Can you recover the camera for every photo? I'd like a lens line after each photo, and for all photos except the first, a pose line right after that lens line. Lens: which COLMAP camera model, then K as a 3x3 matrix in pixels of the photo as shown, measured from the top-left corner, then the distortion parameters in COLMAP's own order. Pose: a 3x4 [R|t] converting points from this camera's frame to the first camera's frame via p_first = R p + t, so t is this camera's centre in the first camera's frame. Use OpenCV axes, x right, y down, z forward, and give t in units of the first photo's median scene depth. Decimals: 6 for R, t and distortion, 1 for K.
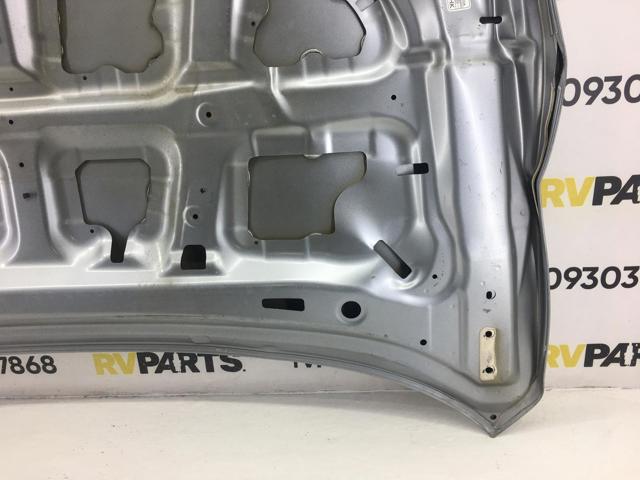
lens RADIAL K [[538.8, 0, 320.0], [0, 538.8, 240.0], [0, 0, 1]] dist [0.092989, -0.141484]
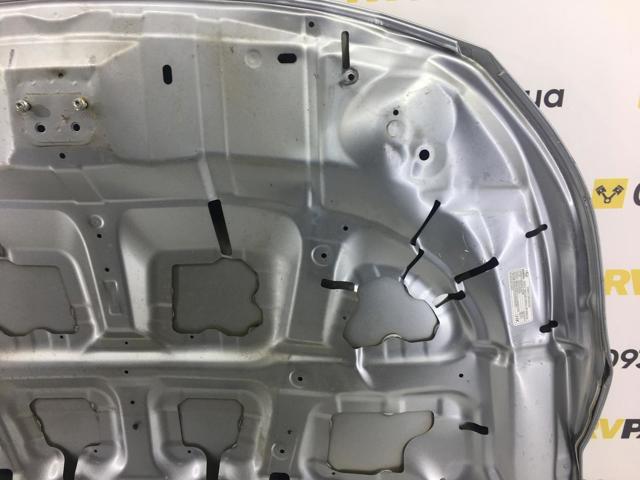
lens RADIAL K [[538.8, 0, 320.0], [0, 538.8, 240.0], [0, 0, 1]] dist [0.092989, -0.141484]
pose [[0.999691, 0.023377, 0.008444, -0.177885], [-0.023791, 0.998322, 0.052787, -0.586947], [-0.007195, -0.052972, 0.998570, -0.145917]]
